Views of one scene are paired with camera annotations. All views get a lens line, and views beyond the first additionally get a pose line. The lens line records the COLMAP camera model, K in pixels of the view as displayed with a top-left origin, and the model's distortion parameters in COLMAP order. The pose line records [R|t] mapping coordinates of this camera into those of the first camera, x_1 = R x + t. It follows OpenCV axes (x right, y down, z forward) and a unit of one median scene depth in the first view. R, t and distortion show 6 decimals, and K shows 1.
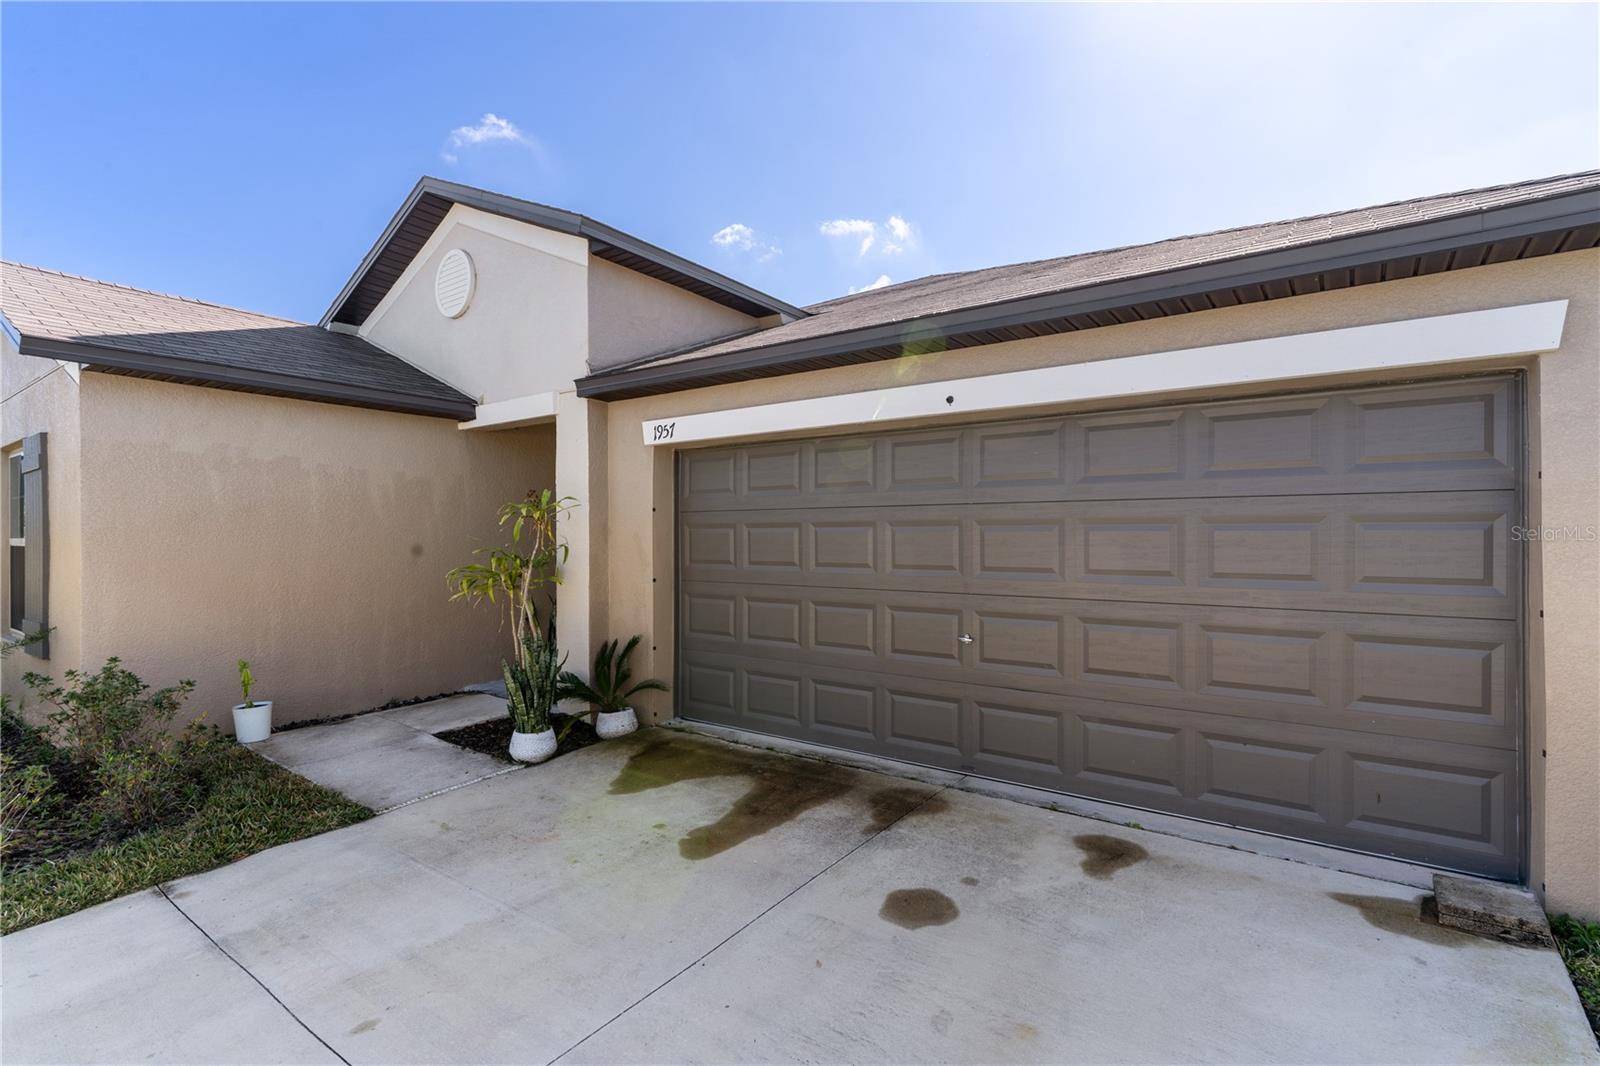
lens RADIAL K [[755.2, 0, 829.7], [0, 755.2, 535.3], [0, 0, 1]] dist [0.000077, 0.000080]
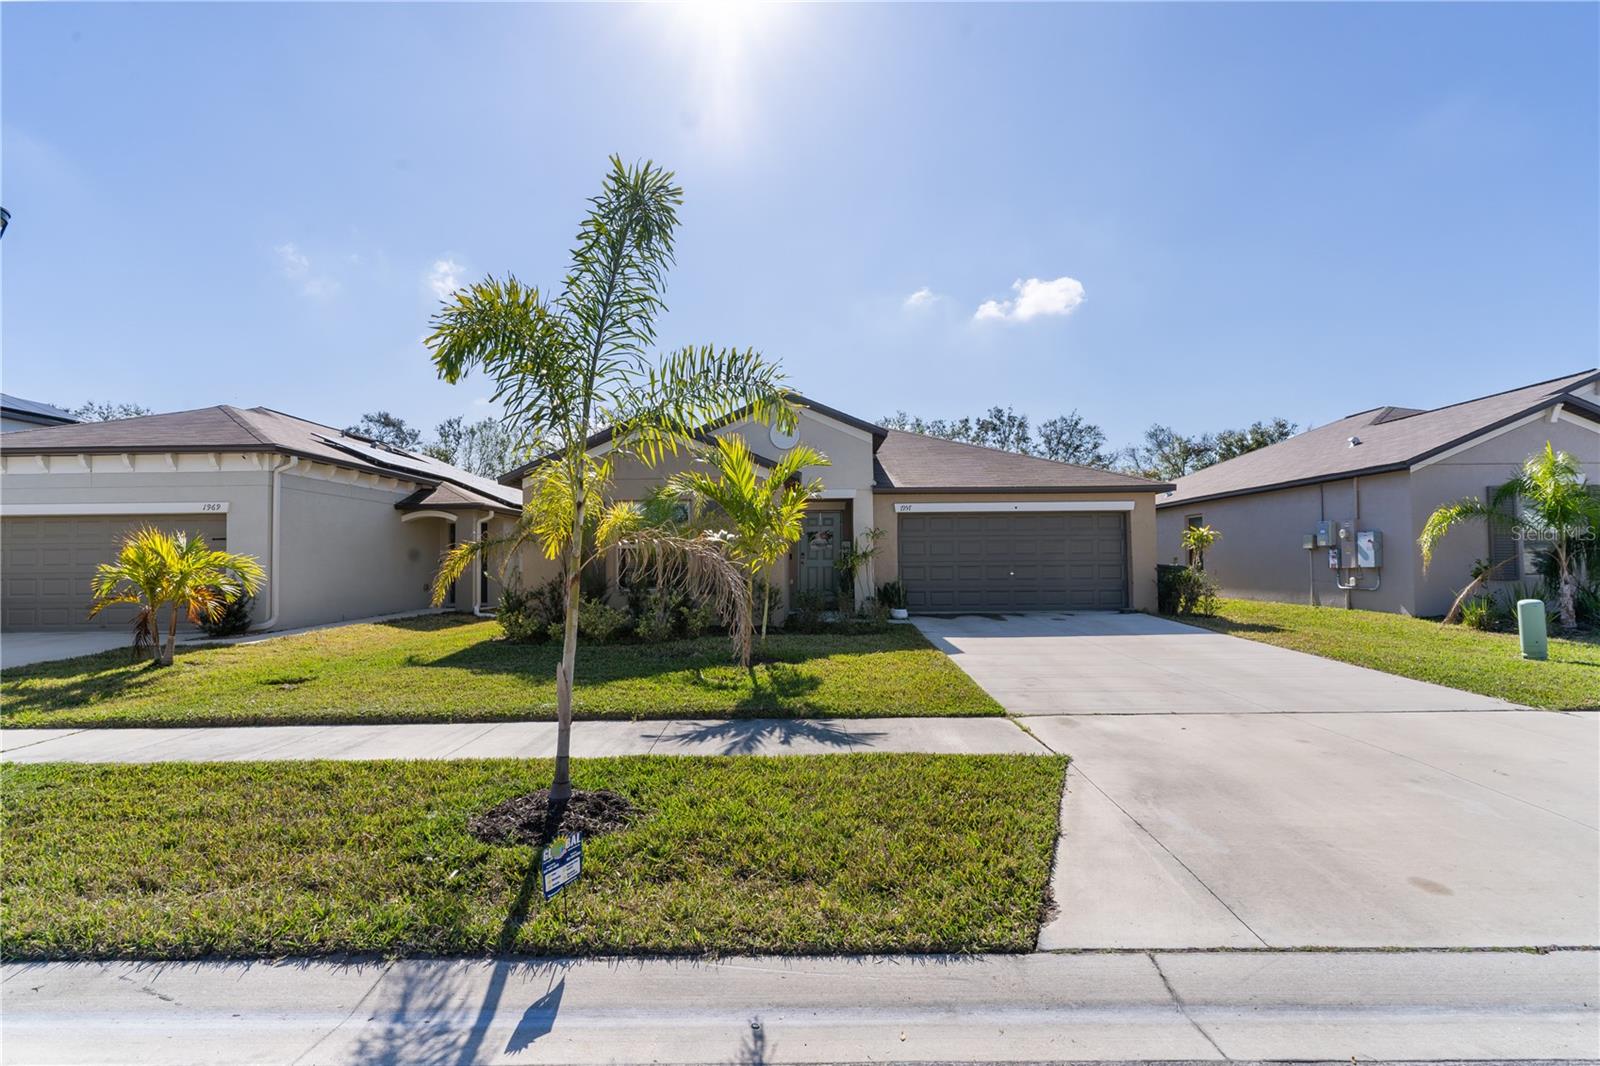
lens RADIAL K [[788.8, 0, 800.0], [0, 788.8, 533.0], [0, 0, 1]] dist [0.003275, 0.000407]
pose [[0.806162, 0.017384, 0.591440, -2.266890], [0.008263, 0.999140, -0.040630, 0.071912], [-0.591638, 0.037641, 0.805325, -1.132001]]
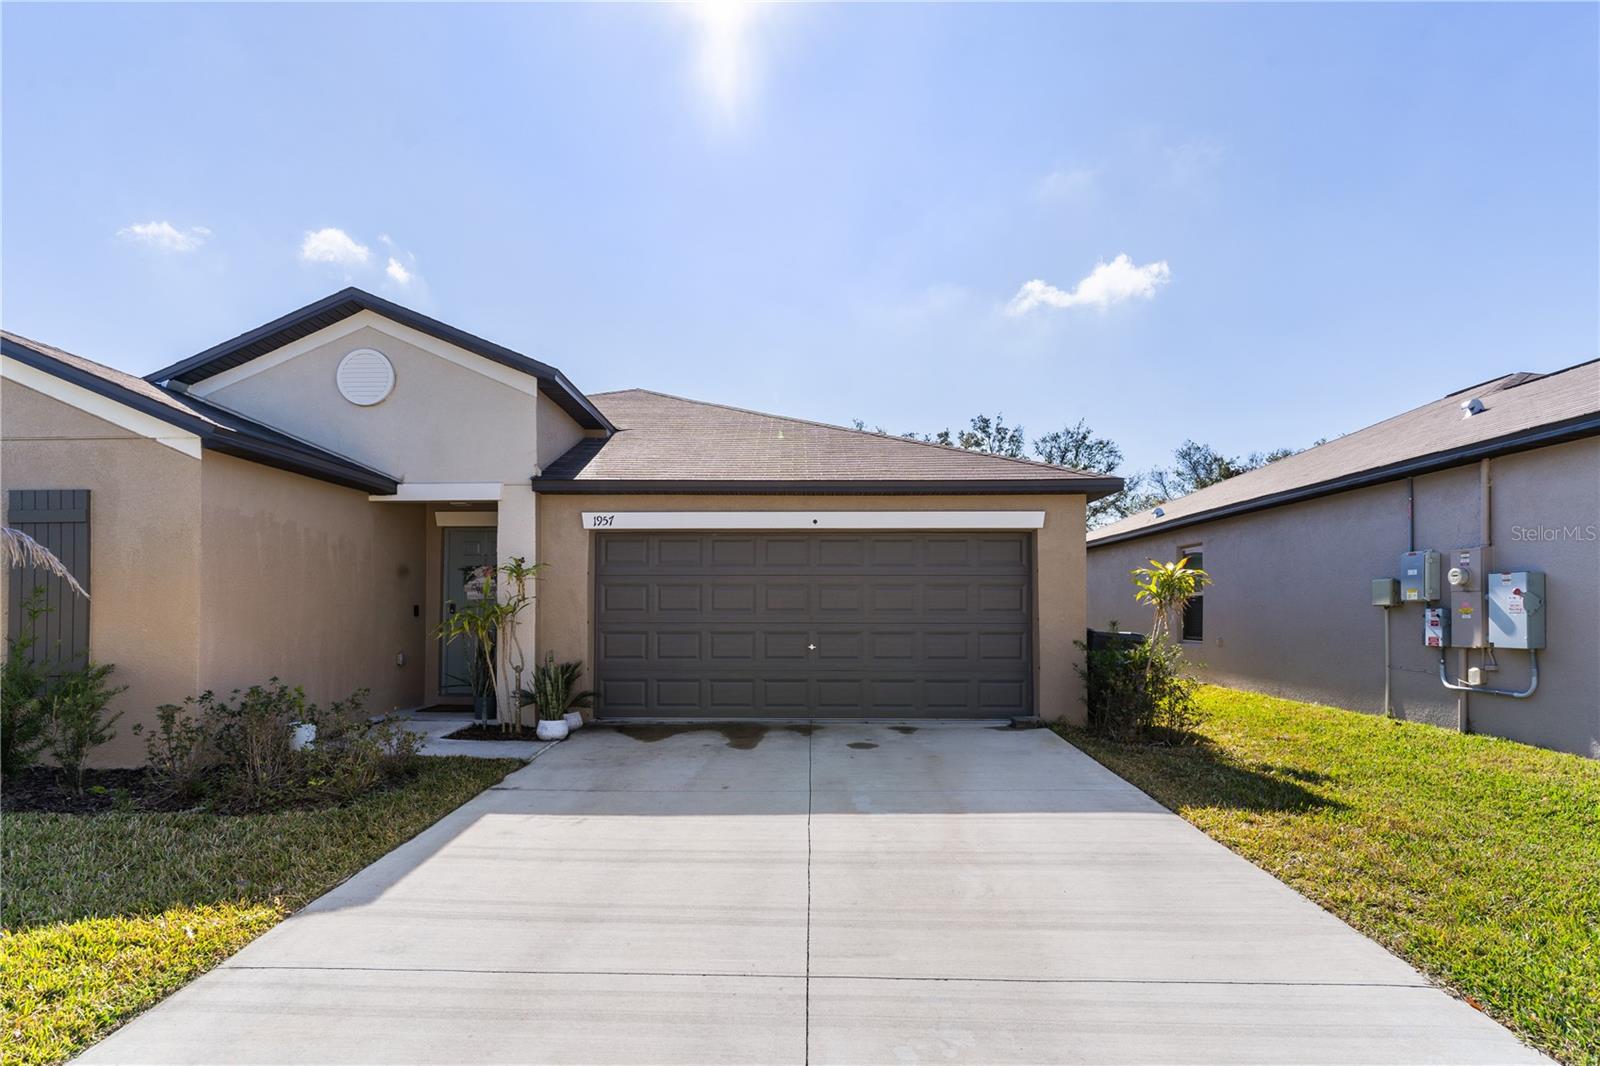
lens RADIAL K [[850.0, 0, 797.9], [0, 850.0, 590.0], [0, 0, 1]] dist [-0.002247, 0.000222]
pose [[0.823943, 0.015544, 0.566460, -0.843057], [-0.002308, 0.999707, -0.024076, 0.037463], [-0.566669, 0.018530, 0.823737, -0.585770]]
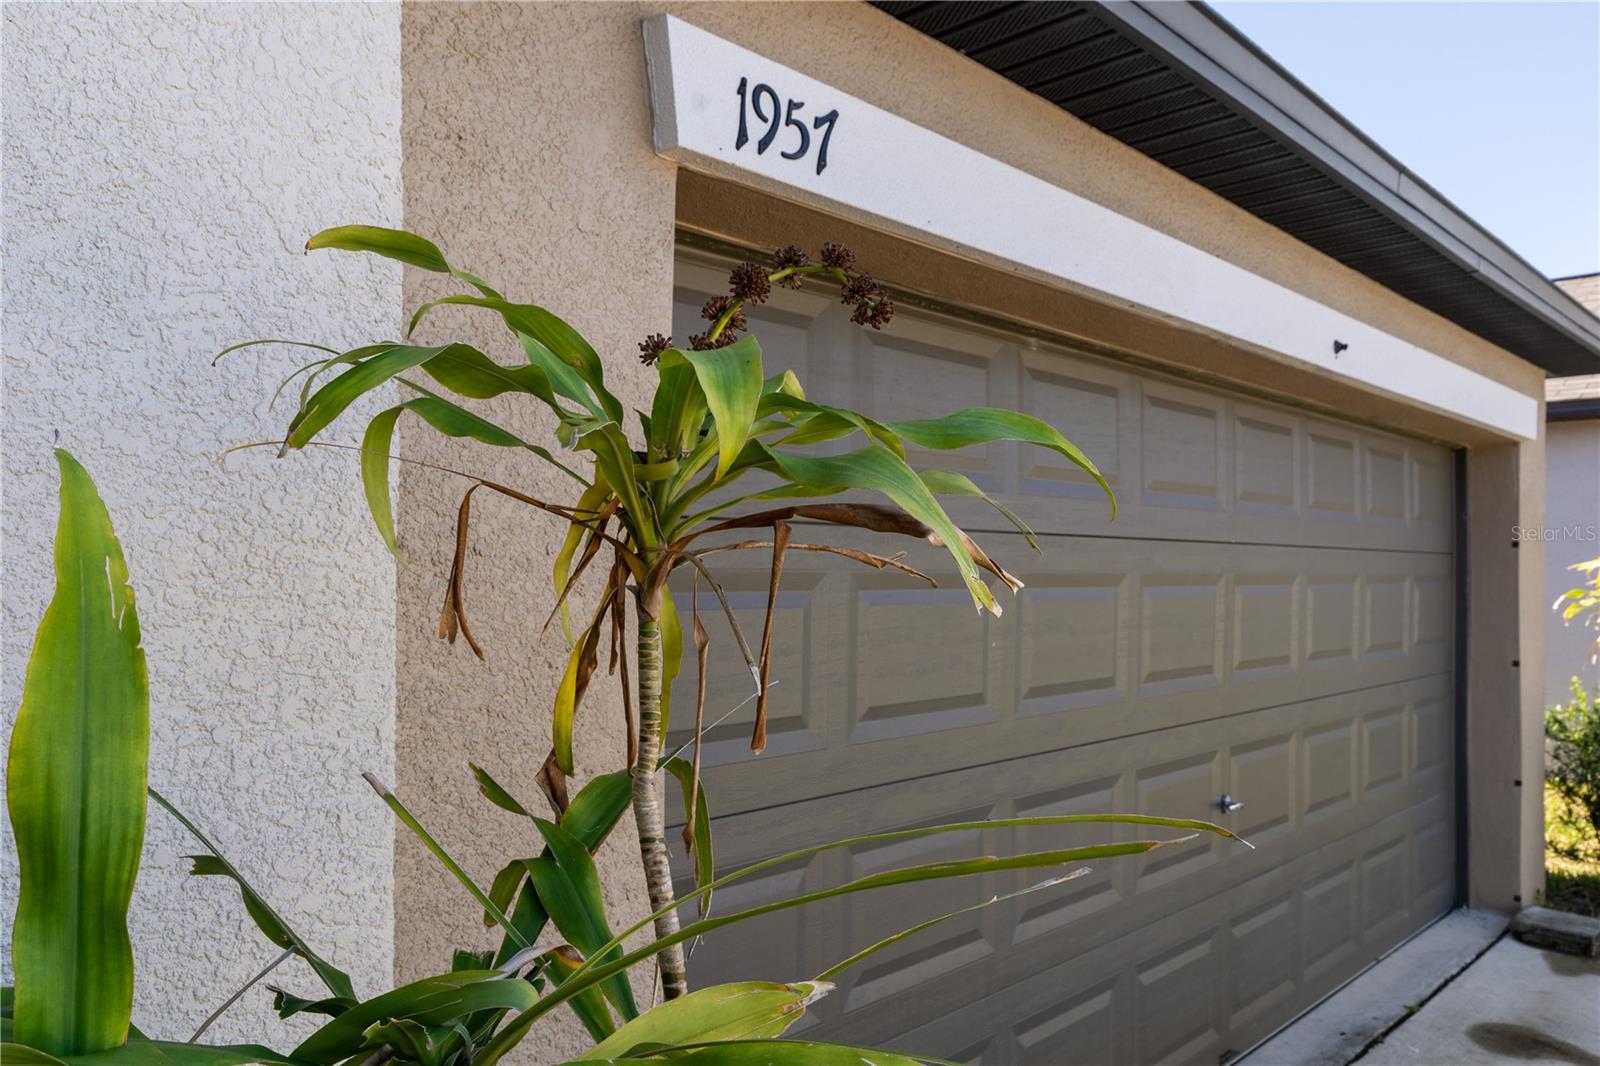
lens RADIAL K [[1153.8, 0, 800.0], [0, 1153.8, 533.0], [0, 0, 1]] dist [0.007874, 0.003533]
pose [[0.157400, 0.027554, 0.987150, -0.521456], [-0.009094, 0.999609, -0.026452, -0.019099], [-0.987493, -0.004813, 0.157589, 0.940203]]
